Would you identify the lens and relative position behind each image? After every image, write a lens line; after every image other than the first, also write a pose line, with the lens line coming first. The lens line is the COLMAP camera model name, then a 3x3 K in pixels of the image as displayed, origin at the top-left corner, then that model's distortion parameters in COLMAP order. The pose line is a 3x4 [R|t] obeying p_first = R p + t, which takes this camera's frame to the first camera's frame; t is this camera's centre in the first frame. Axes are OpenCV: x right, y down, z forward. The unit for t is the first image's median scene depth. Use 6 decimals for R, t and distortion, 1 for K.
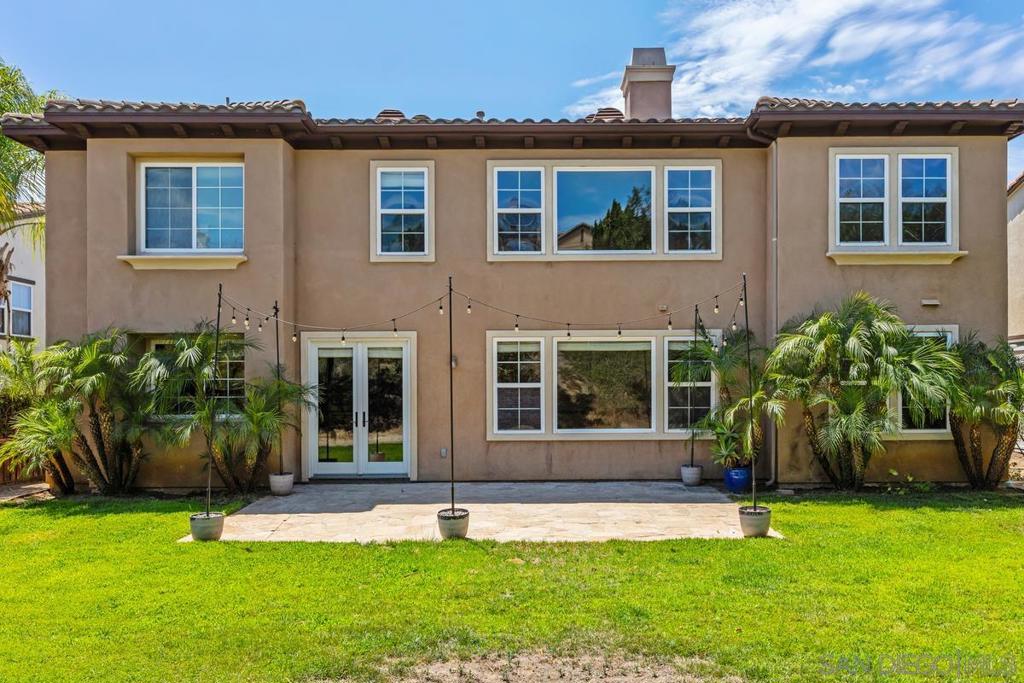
lens RADIAL K [[754.1, 0, 548.5], [0, 754.1, 388.3], [0, 0, 1]] dist [-0.002479, -0.003462]
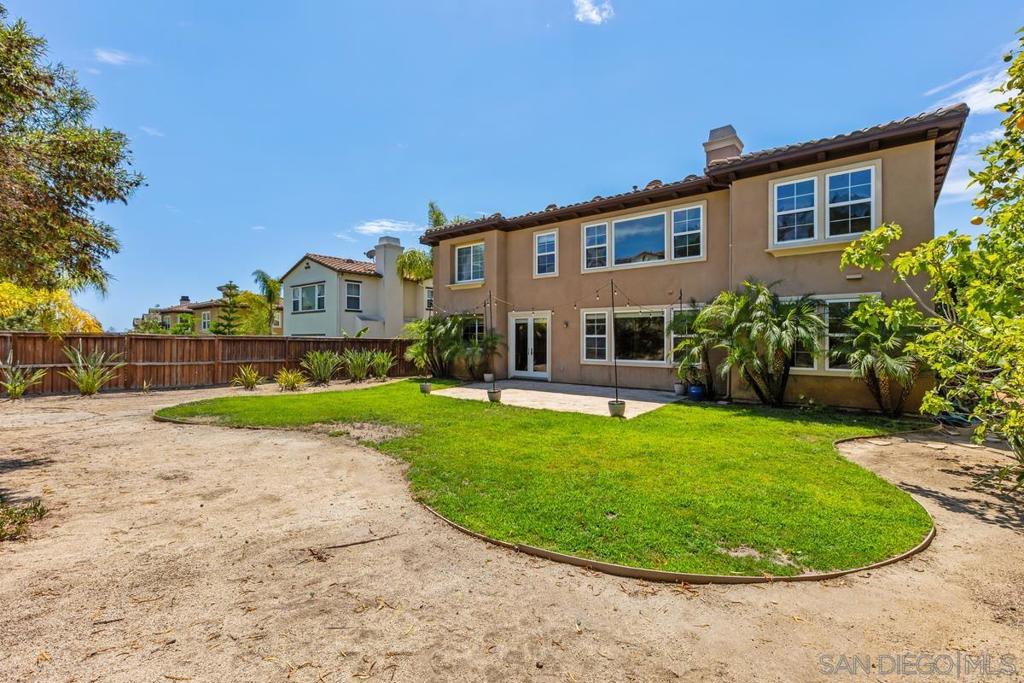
lens RADIAL K [[431.3, 0, 518.1], [0, 431.3, 339.7], [0, 0, 1]] dist [0.000354, 0.000148]
pose [[0.784705, 0.008227, -0.619815, 0.496421], [-0.003605, 0.999956, 0.008707, -0.003602], [0.619859, -0.004598, 0.784700, 0.000464]]
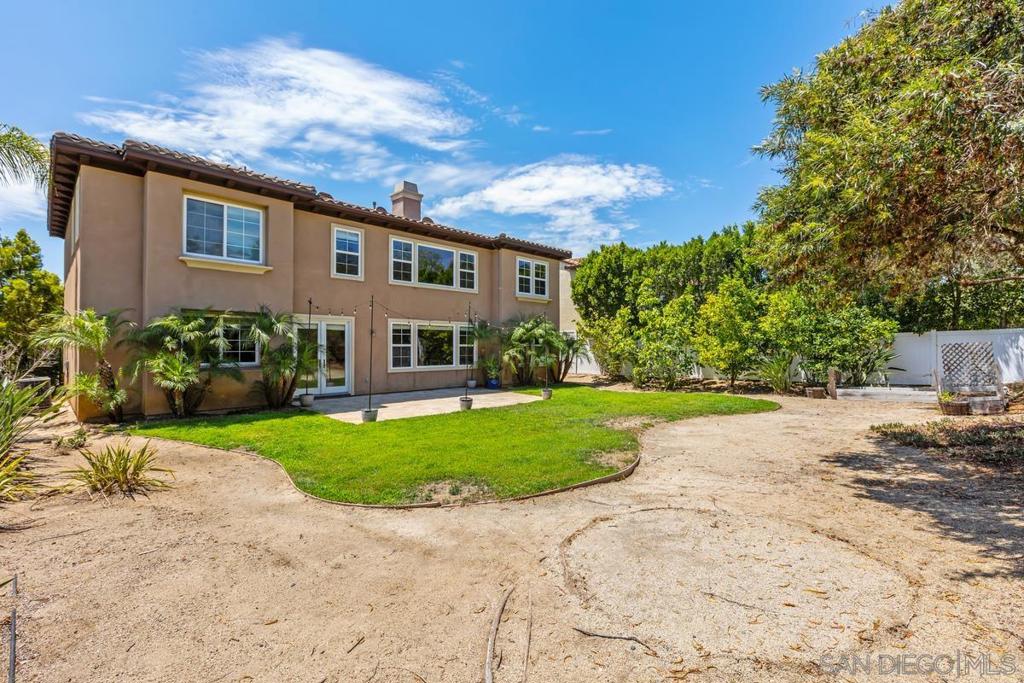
lens RADIAL K [[431.3, 0, 518.1], [0, 431.3, 339.7], [0, 0, 1]] dist [0.000354, 0.000148]
pose [[0.713286, 0.015632, 0.700699, -0.642186], [-0.003879, 0.999824, -0.018356, 0.001089], [-0.700862, 0.010375, 0.713221, -0.067611]]
